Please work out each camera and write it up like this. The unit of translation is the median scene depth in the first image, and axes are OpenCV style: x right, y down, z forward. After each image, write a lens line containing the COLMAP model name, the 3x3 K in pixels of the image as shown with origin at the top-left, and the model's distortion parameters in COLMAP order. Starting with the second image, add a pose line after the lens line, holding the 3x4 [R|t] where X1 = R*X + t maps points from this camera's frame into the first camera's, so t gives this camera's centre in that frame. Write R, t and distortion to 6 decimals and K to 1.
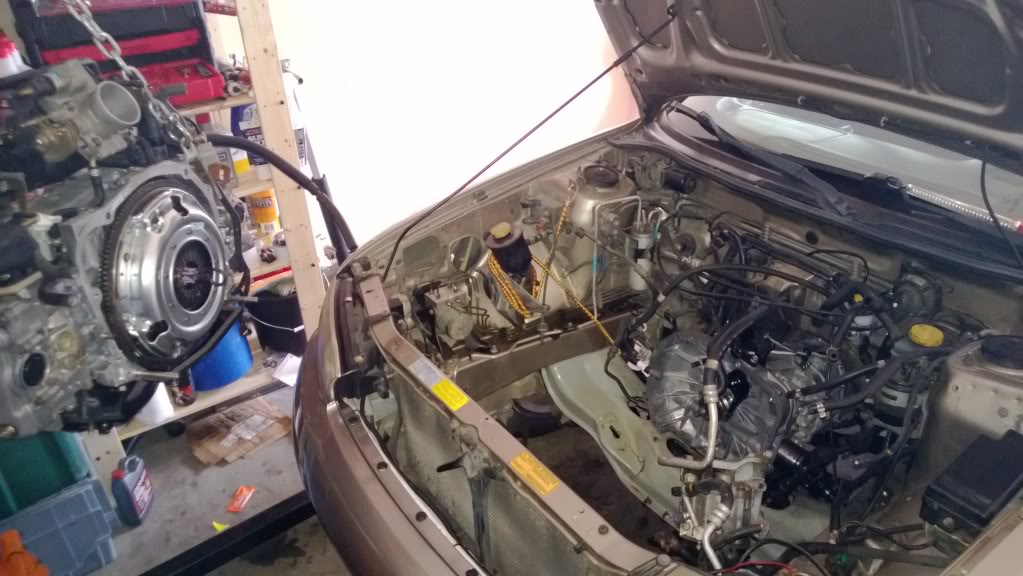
lens RADIAL K [[810.7, 0, 511.5], [0, 810.7, 288.0], [0, 0, 1]] dist [0.000929, -0.001080]
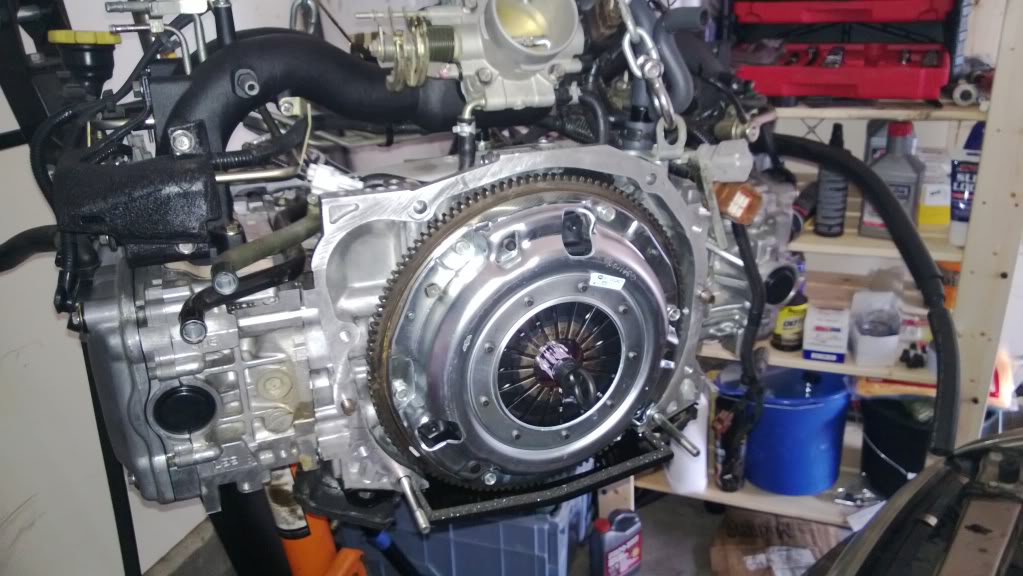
lens RADIAL K [[810.7, 0, 511.5], [0, 810.7, 288.0], [0, 0, 1]] dist [0.000929, -0.001080]
pose [[0.562322, 0.356814, -0.745974, -0.020307], [-0.374355, 0.914223, 0.155097, -0.076437], [0.737327, 0.192045, 0.647663, 0.370973]]
